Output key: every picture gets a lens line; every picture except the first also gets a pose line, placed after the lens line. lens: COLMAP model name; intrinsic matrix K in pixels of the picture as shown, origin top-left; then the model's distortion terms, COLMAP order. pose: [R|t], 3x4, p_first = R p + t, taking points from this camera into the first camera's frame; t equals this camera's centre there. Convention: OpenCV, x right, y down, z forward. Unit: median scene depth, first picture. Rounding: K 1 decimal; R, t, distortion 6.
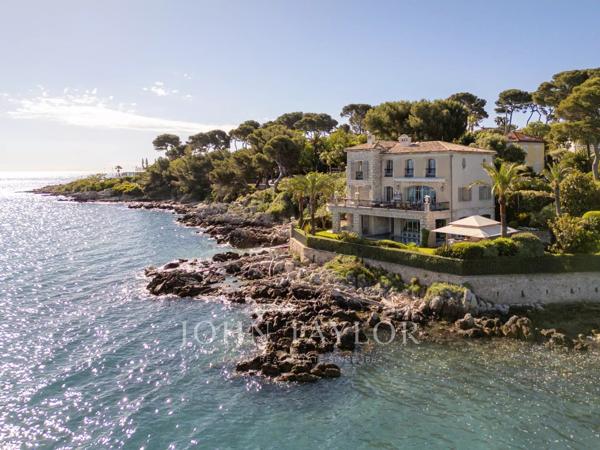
lens RADIAL K [[612.5, 0, 300.0], [0, 612.5, 225.0], [0, 0, 1]] dist [0.073439, -0.012547]
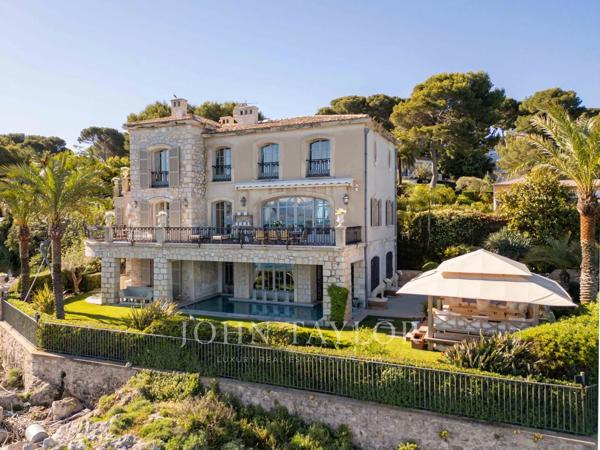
lens RADIAL K [[612.5, 0, 300.0], [0, 612.5, 225.0], [0, 0, 1]] dist [0.073439, -0.012547]
pose [[0.913327, -0.015193, 0.406944, 0.001660], [0.046748, 0.996609, -0.067712, -0.007566], [-0.404536, 0.080867, 0.910940, 0.537959]]
